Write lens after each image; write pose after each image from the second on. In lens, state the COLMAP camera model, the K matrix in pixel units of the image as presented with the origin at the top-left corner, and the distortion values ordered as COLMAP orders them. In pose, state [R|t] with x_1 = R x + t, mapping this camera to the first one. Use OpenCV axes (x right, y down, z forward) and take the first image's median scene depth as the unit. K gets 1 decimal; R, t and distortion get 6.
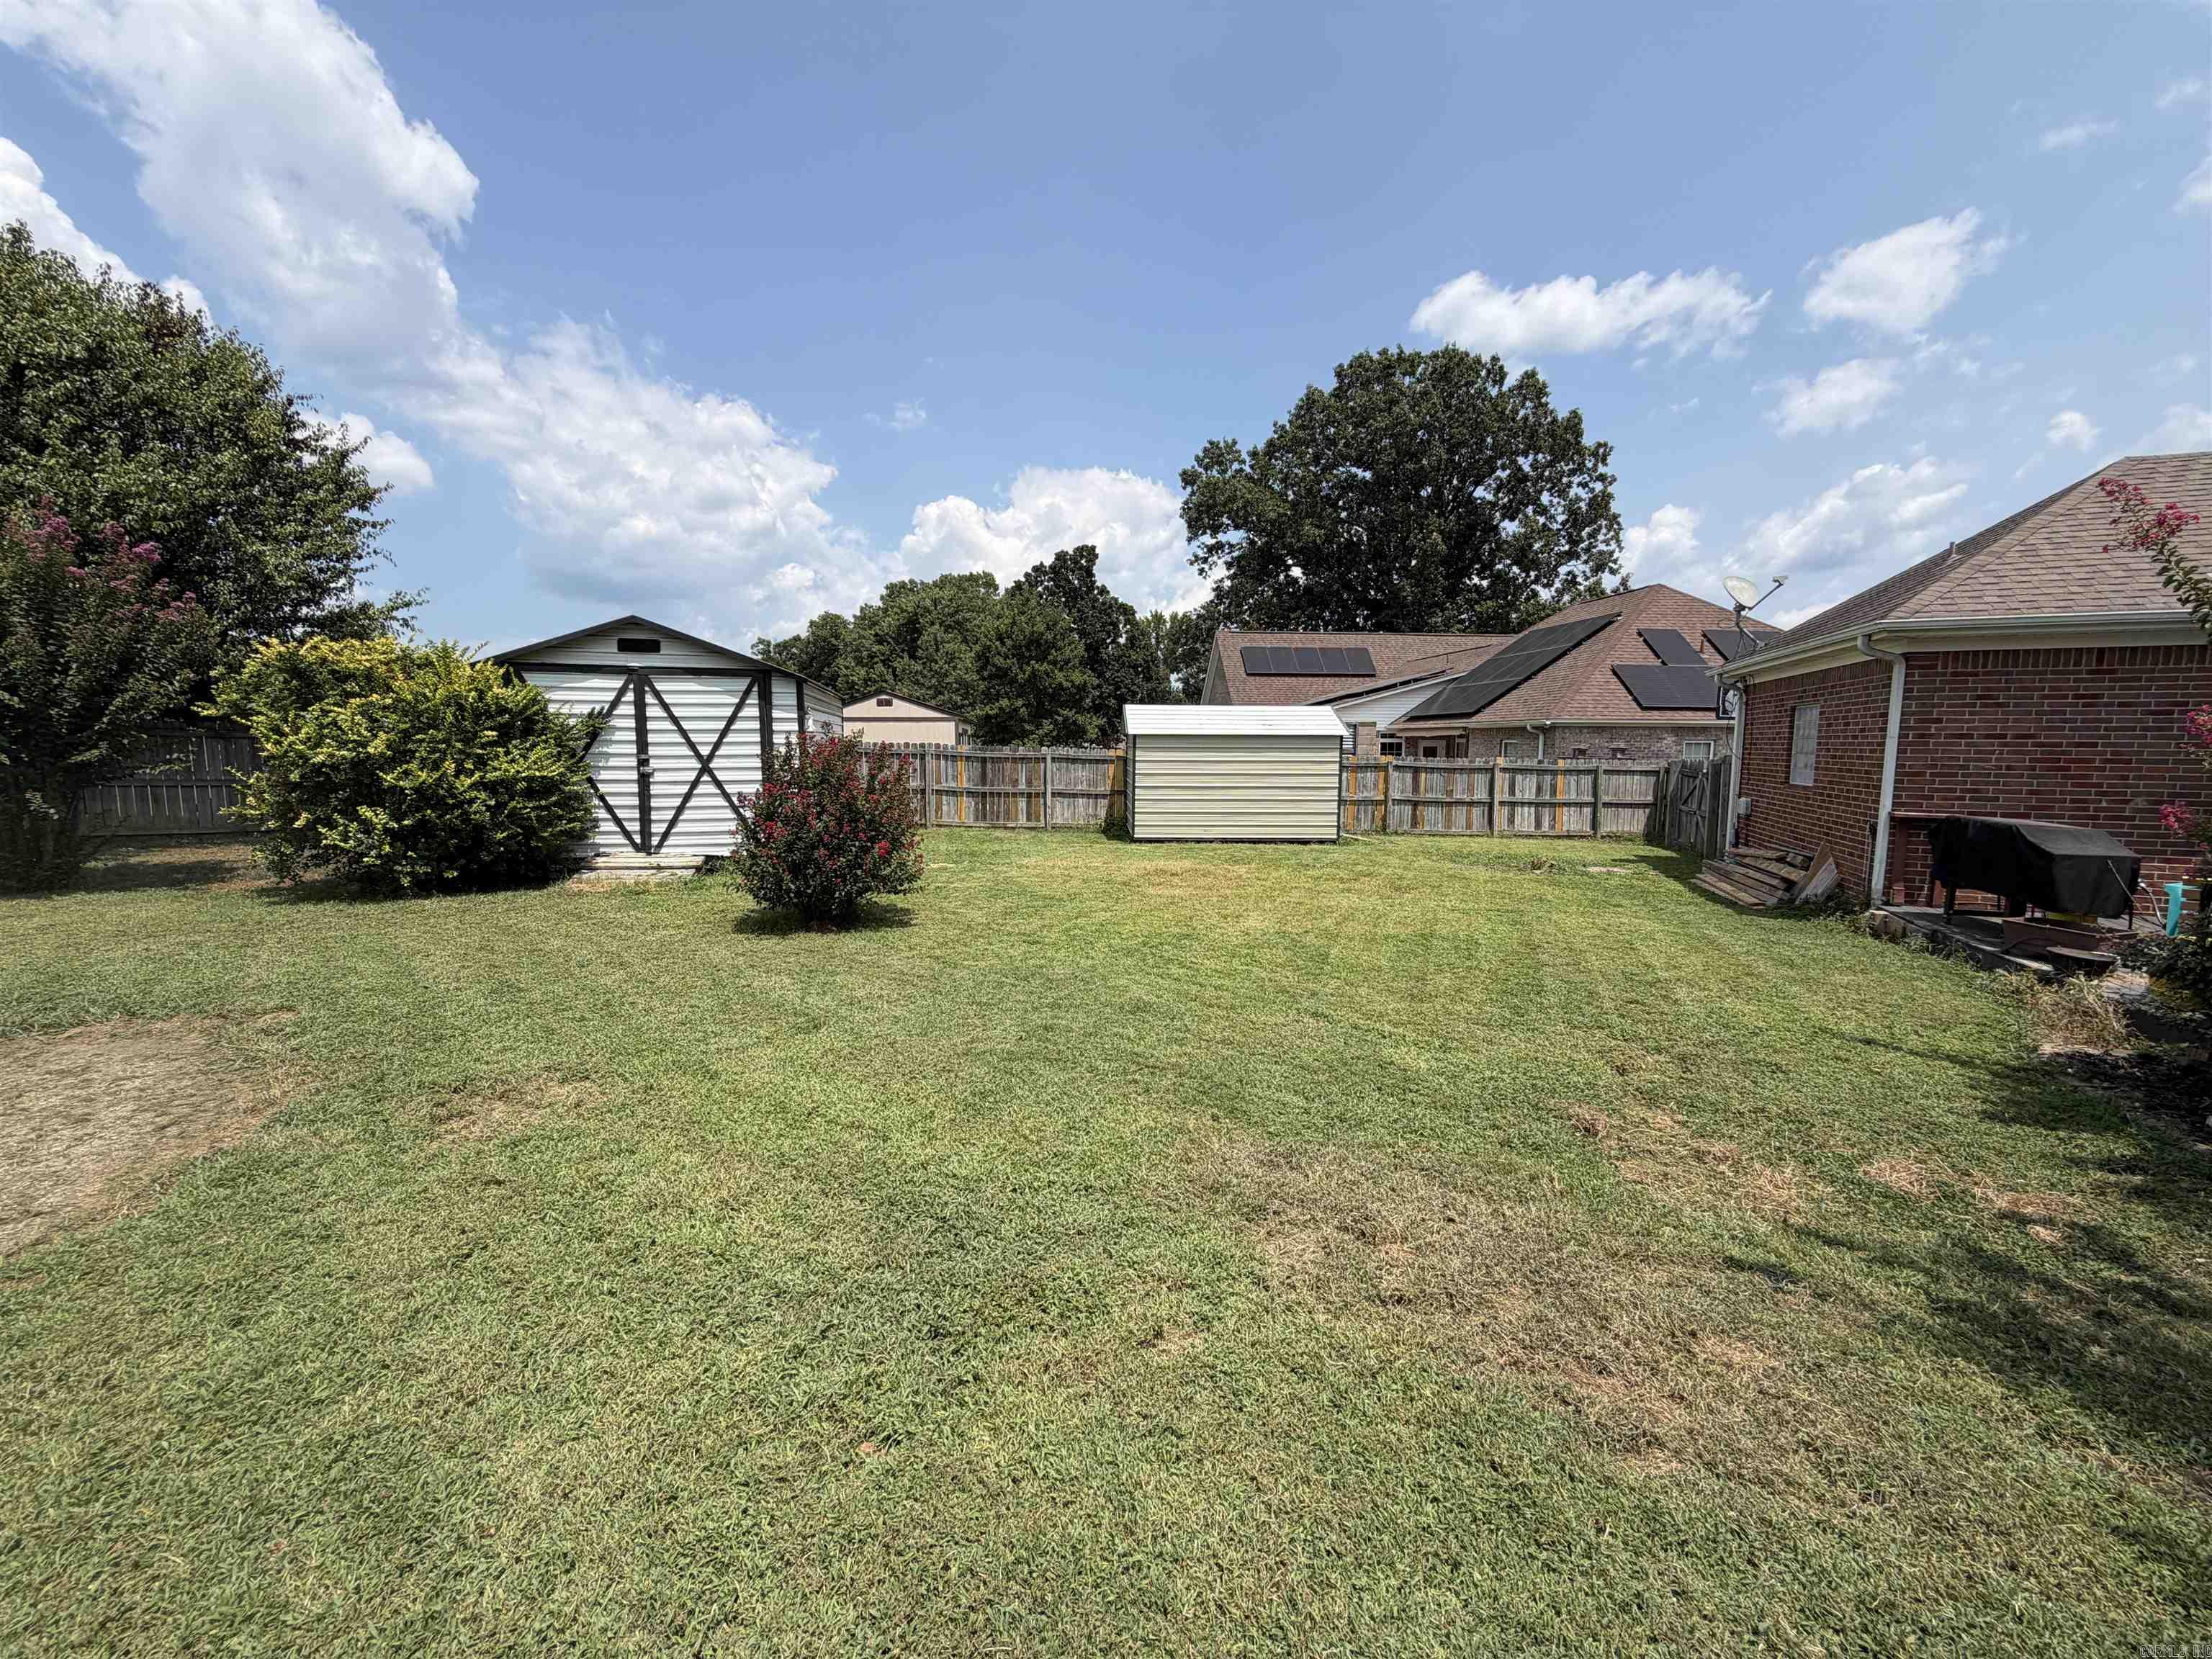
lens RADIAL K [[881.3, 0, 1110.7], [0, 881.3, 841.5], [0, 0, 1]] dist [0.001088, -0.000163]
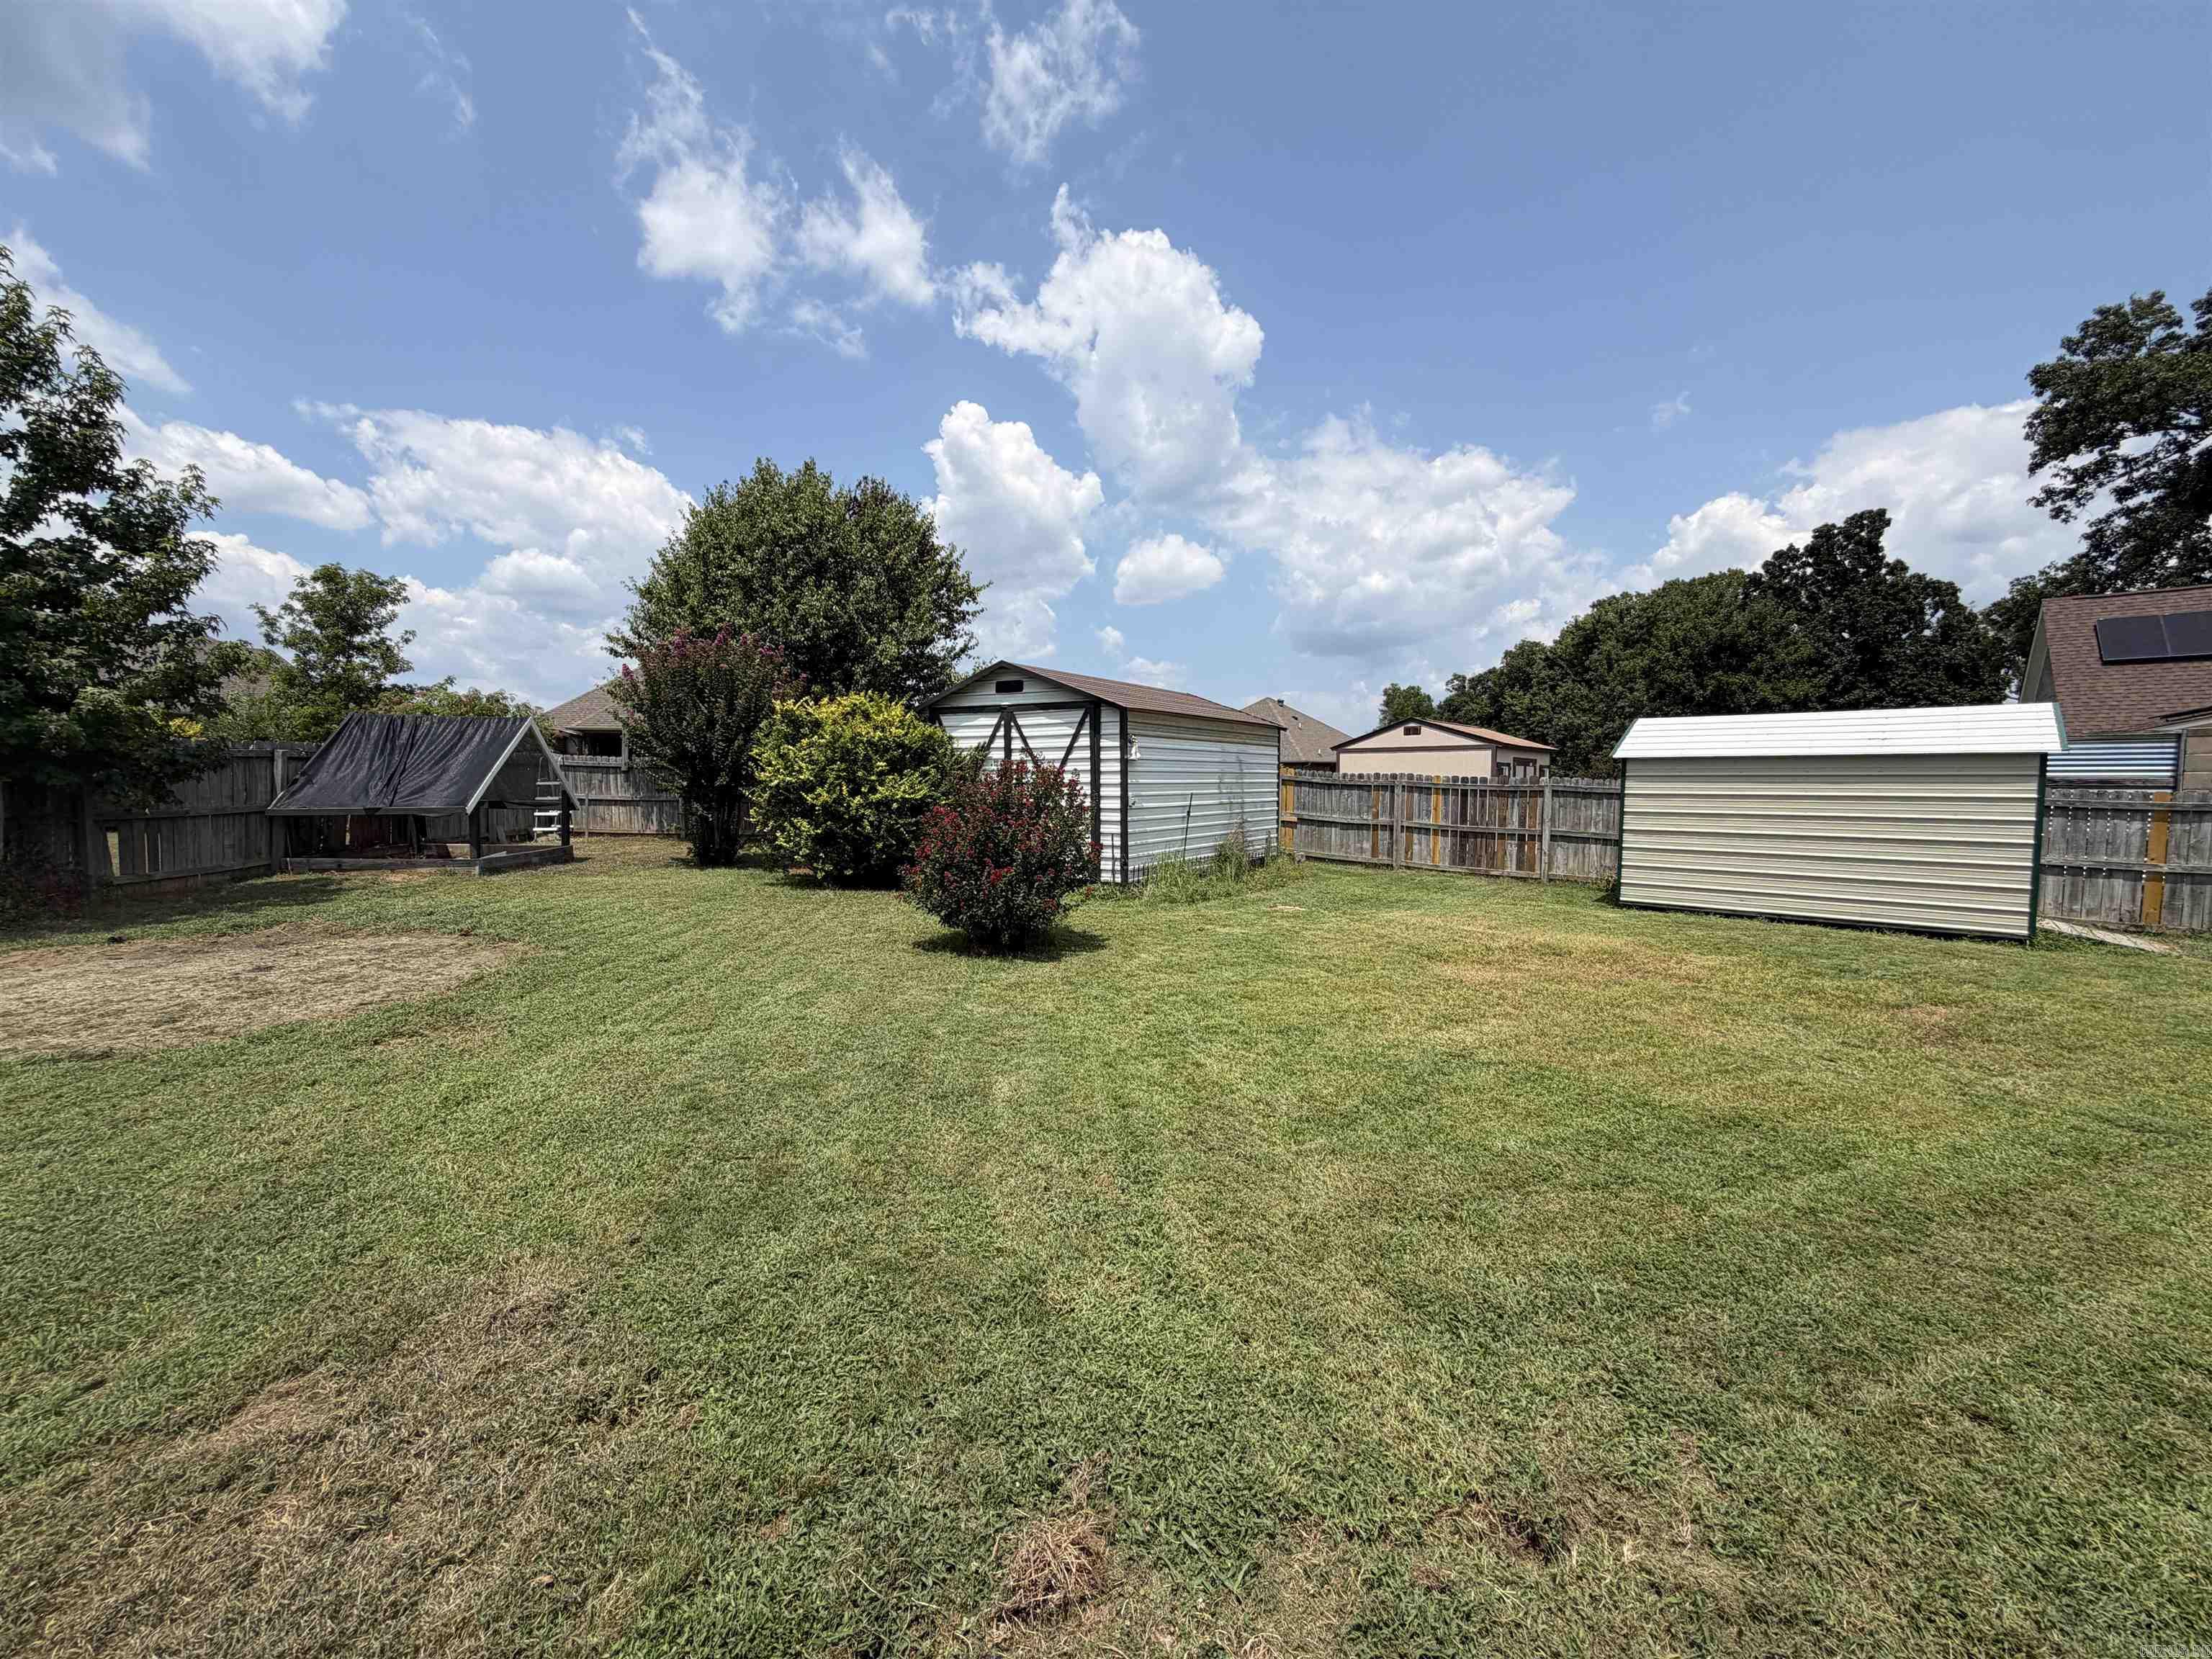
lens RADIAL K [[881.3, 0, 1108.1], [0, 881.3, 819.2], [0, 0, 1]] dist [0.001088, -0.000163]
pose [[0.698564, 0.028597, -0.714976, 0.197608], [-0.077060, 0.996397, -0.035437, -0.010560], [0.711386, 0.079851, 0.698251, 0.158144]]
